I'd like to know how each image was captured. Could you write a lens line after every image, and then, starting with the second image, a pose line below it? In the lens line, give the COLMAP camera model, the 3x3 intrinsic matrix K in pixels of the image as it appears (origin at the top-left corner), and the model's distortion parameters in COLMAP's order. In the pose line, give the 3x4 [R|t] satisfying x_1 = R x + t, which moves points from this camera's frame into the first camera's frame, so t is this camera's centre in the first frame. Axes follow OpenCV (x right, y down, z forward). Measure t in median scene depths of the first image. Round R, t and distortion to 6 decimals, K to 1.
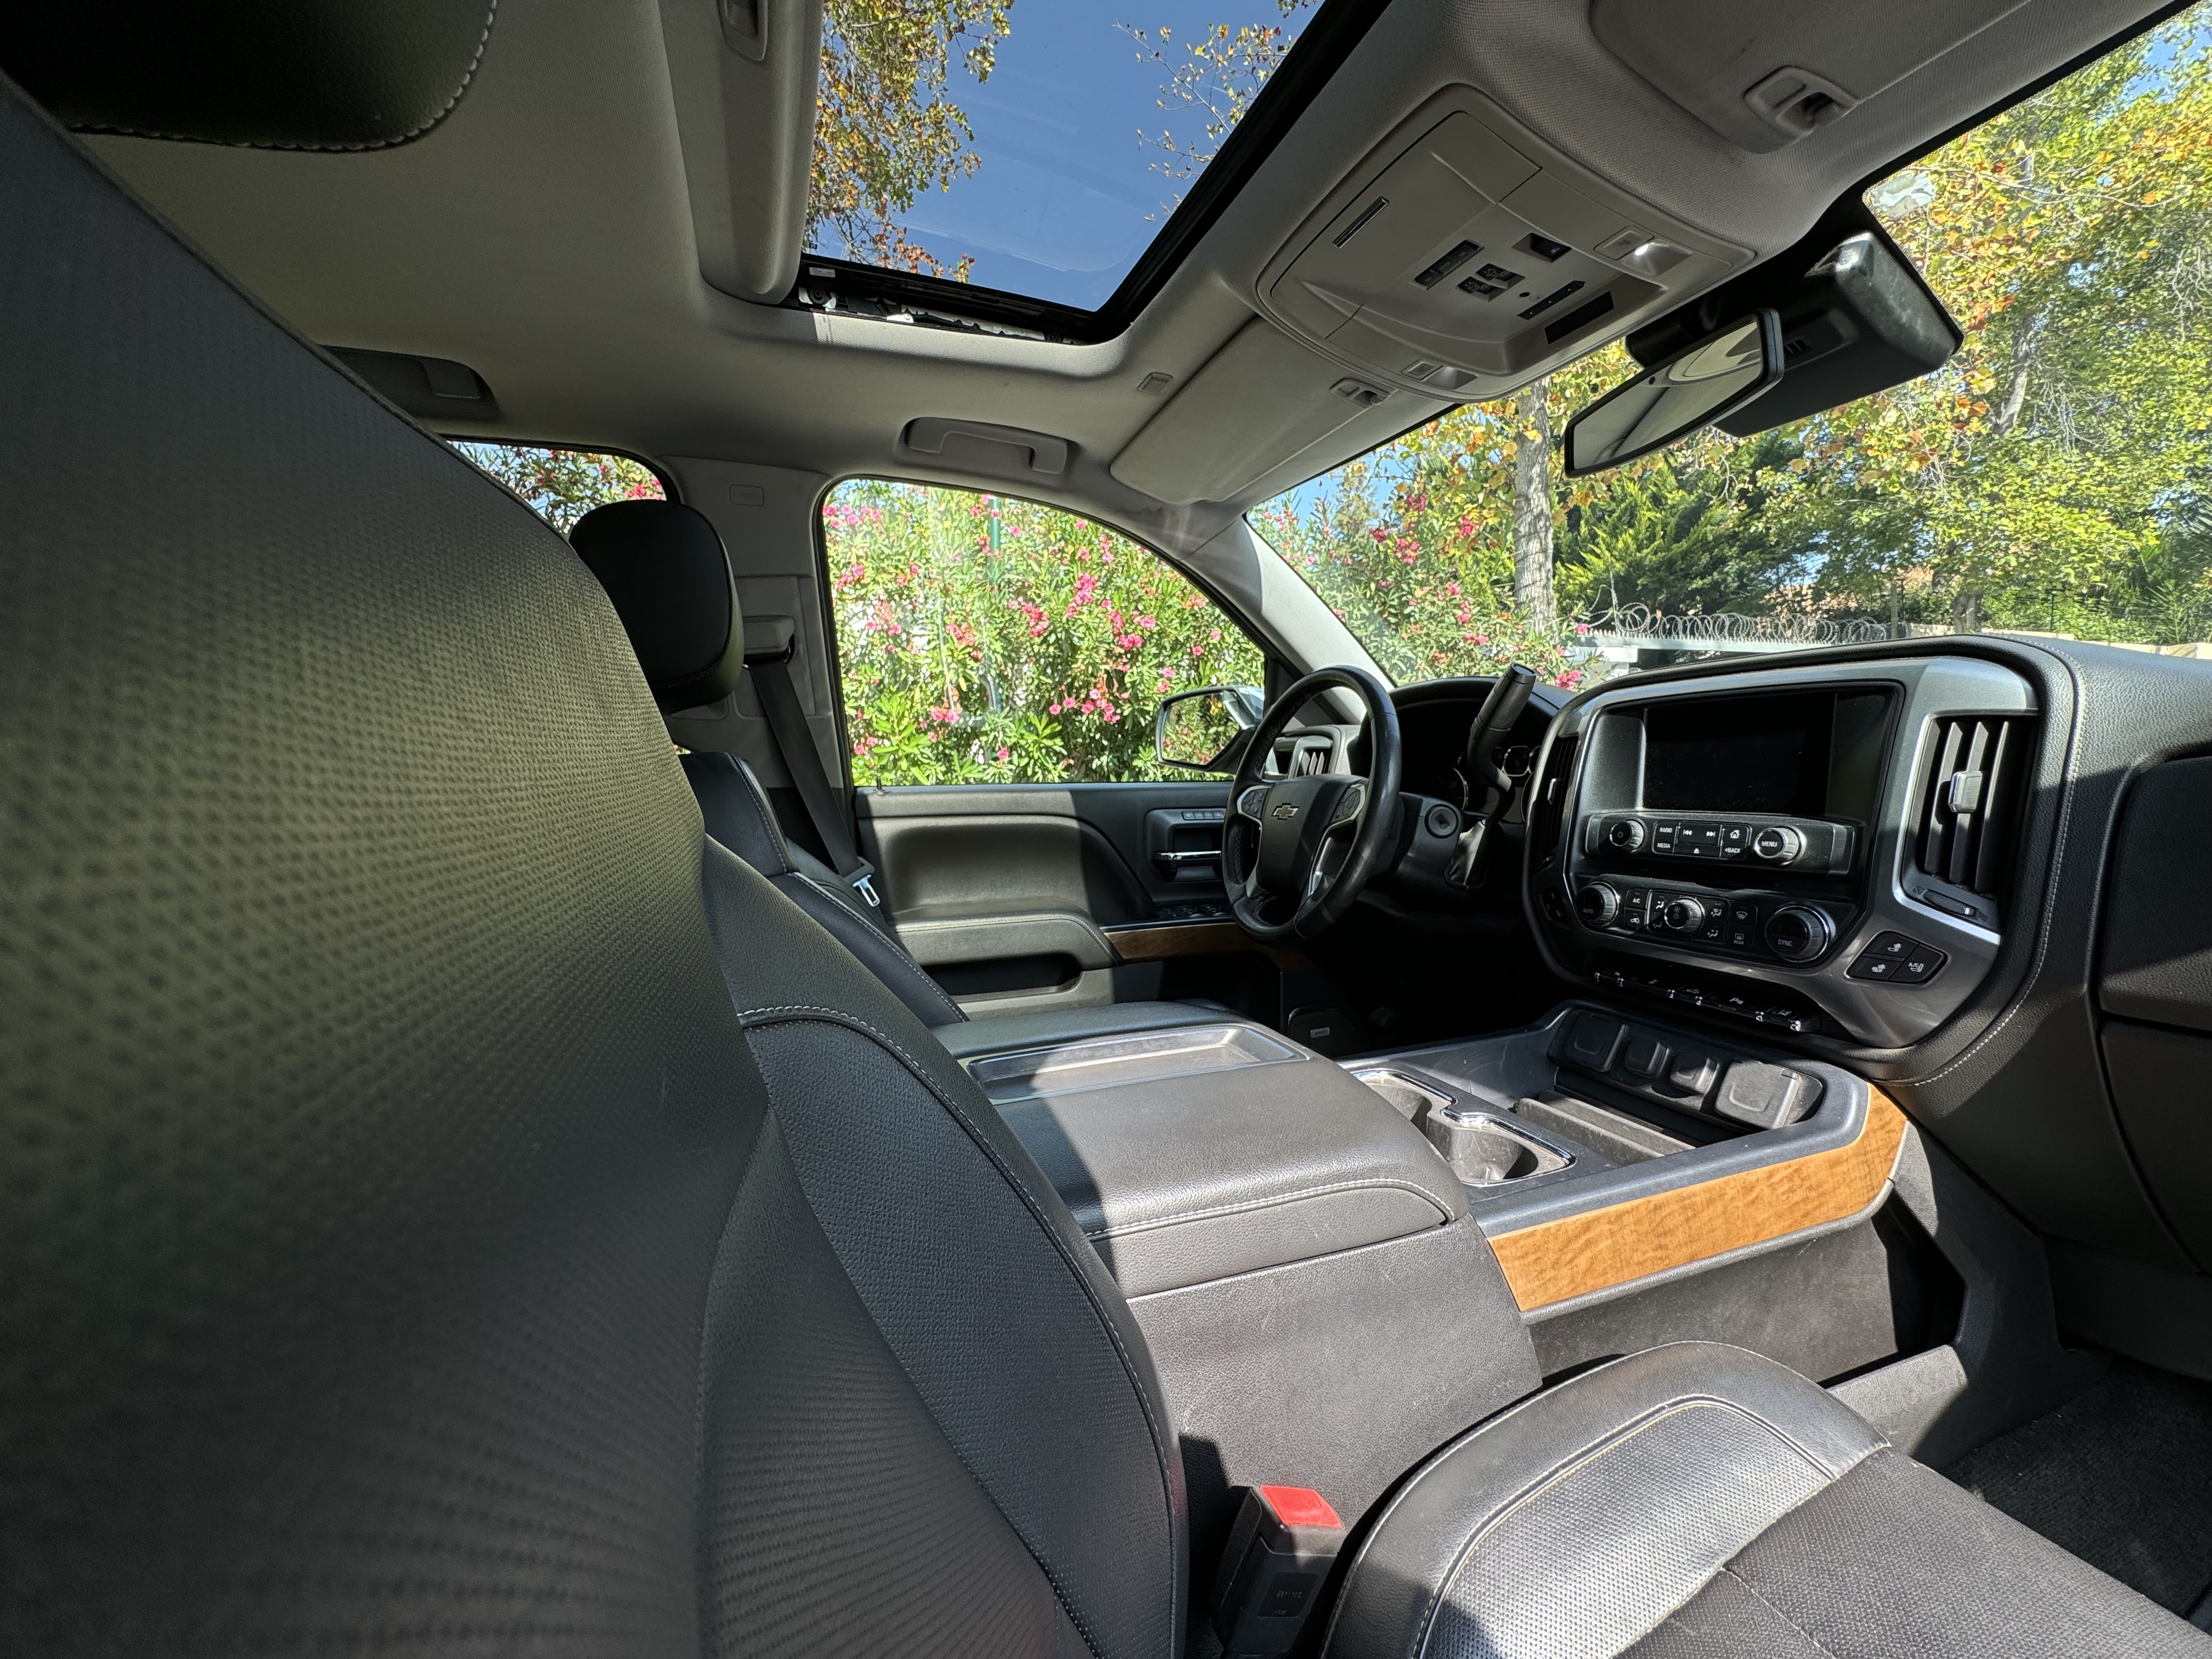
lens RADIAL K [[877.8, 0, 1107.0], [0, 877.8, 834.6], [0, 0, 1]] dist [-0.010582, -0.000807]
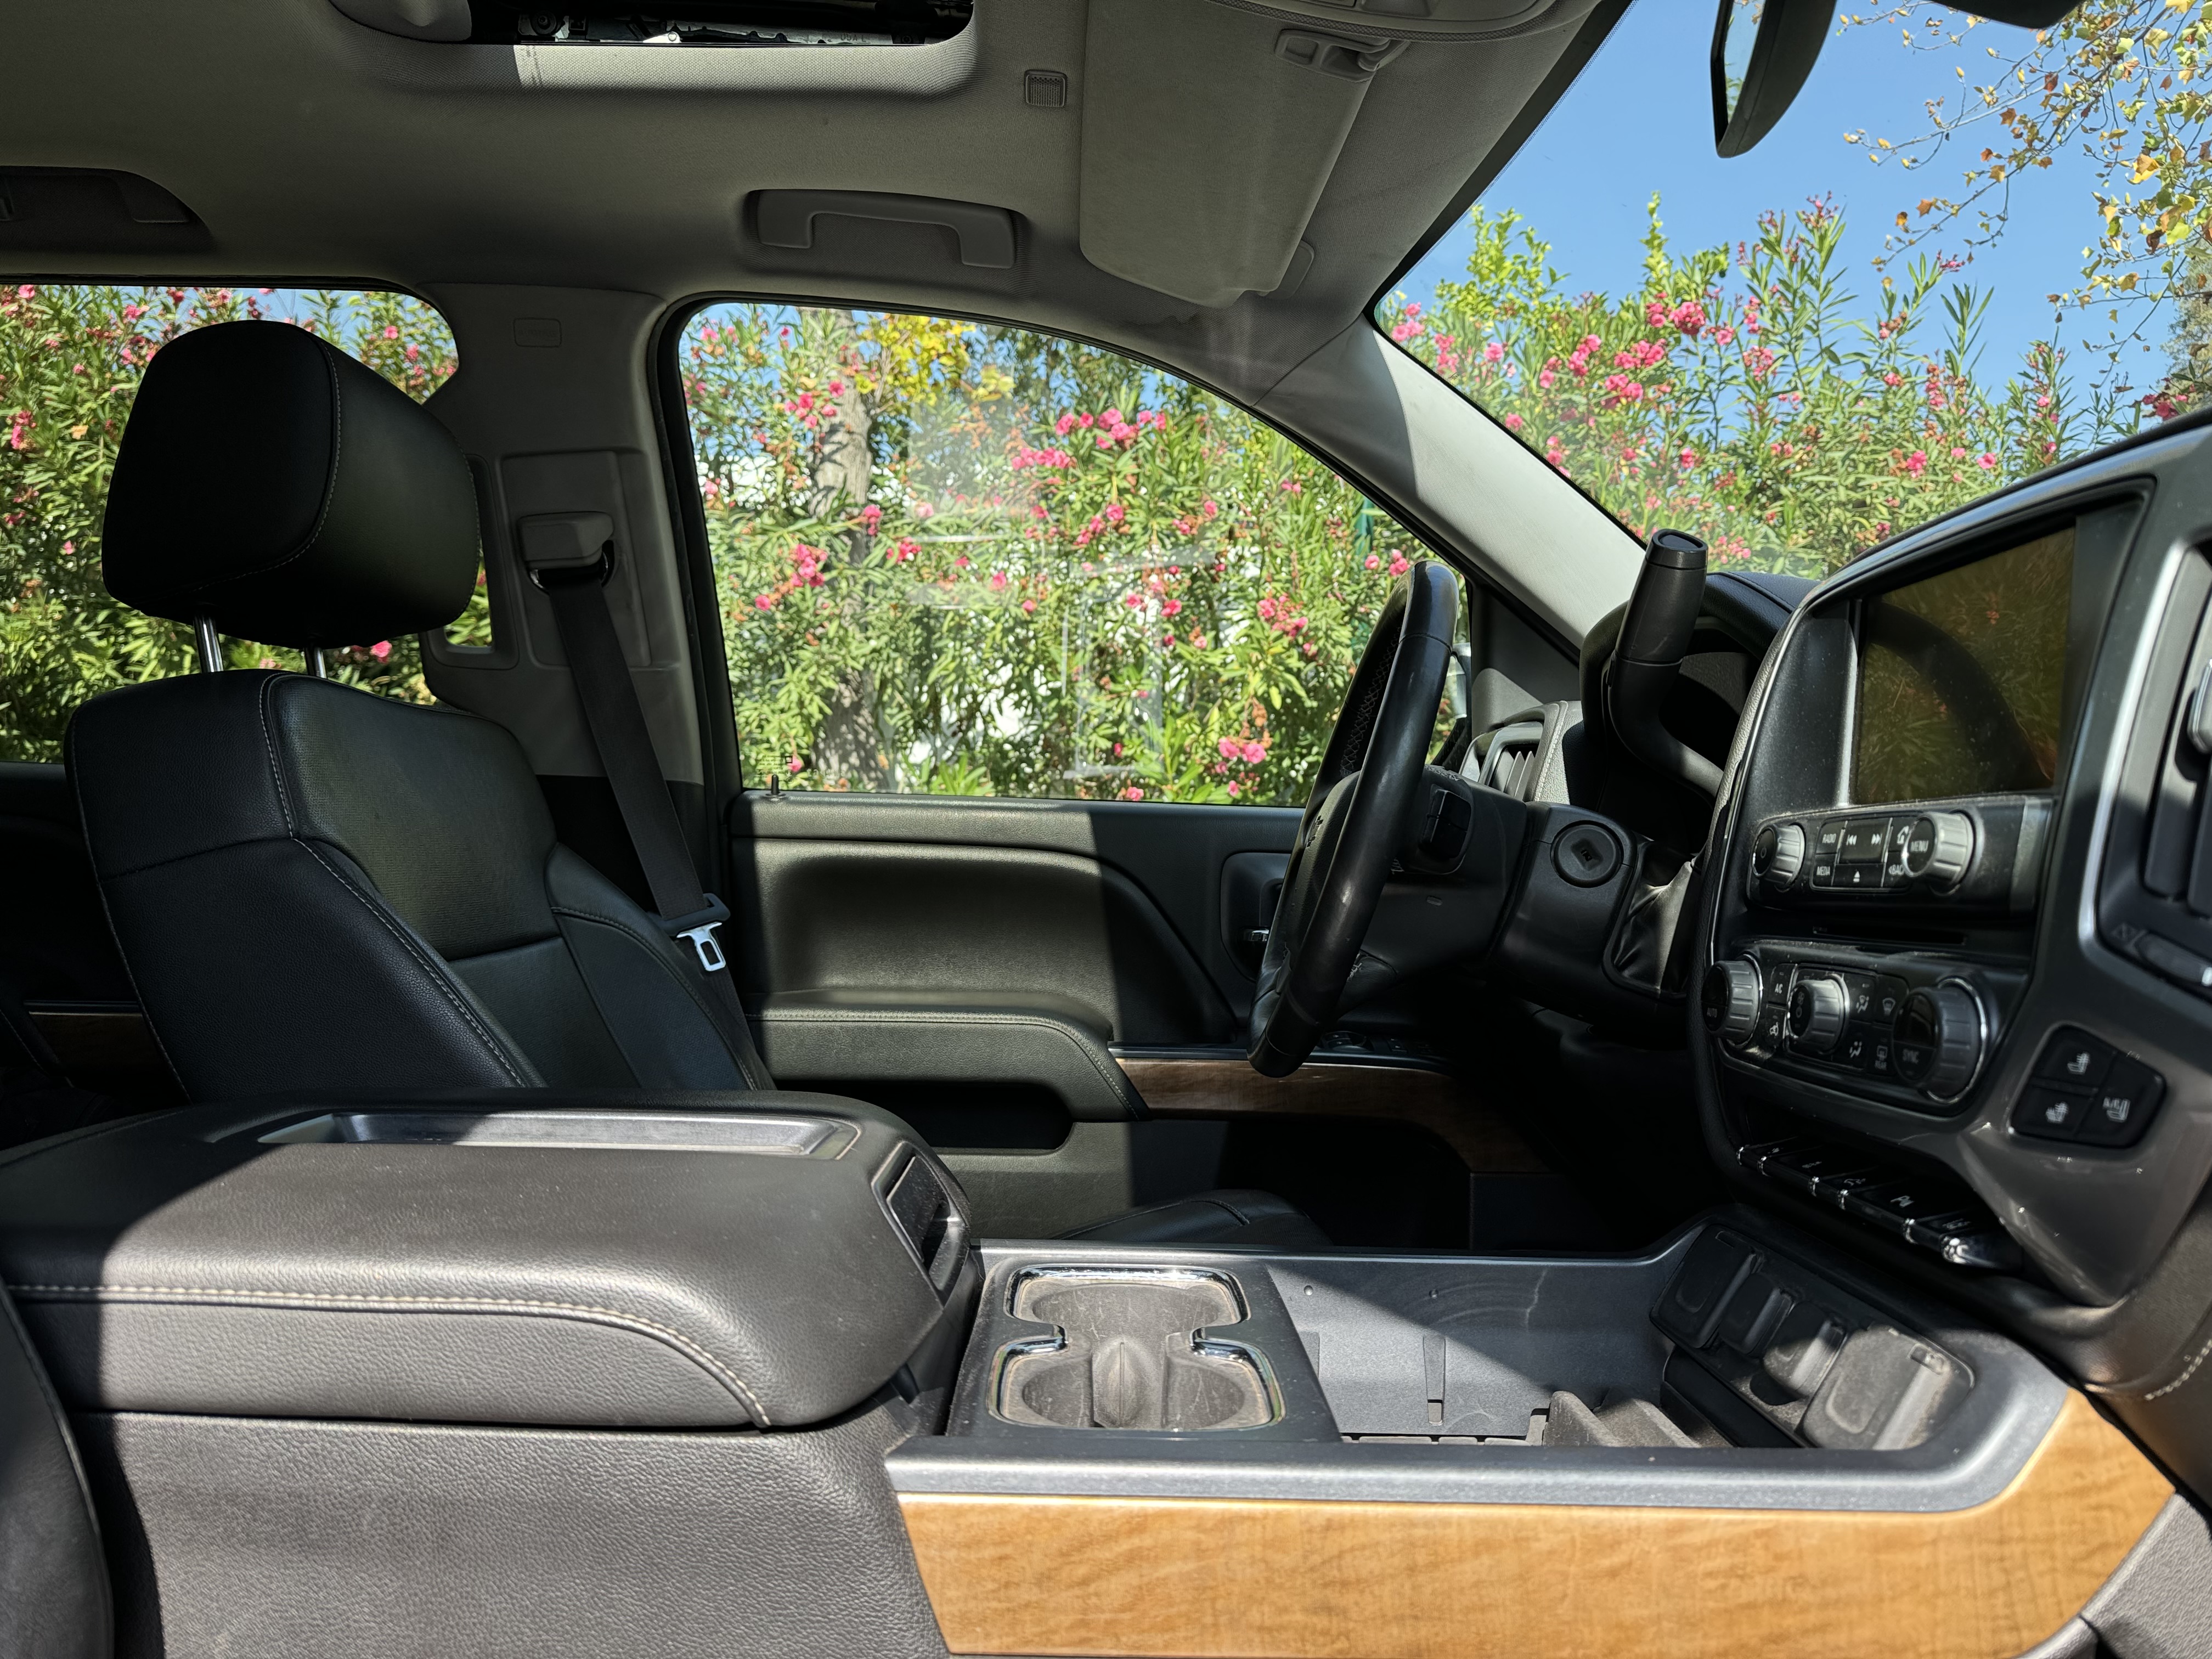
lens RADIAL K [[1545.4, 0, 1109.4], [0, 1545.4, 847.5], [0, 0, 1]] dist [0.011718, -0.035725]
pose [[0.942260, 0.038465, -0.332665, 0.455566], [-0.067399, 0.994837, -0.075876, 0.073859], [0.328029, 0.093916, 0.939988, 0.069261]]
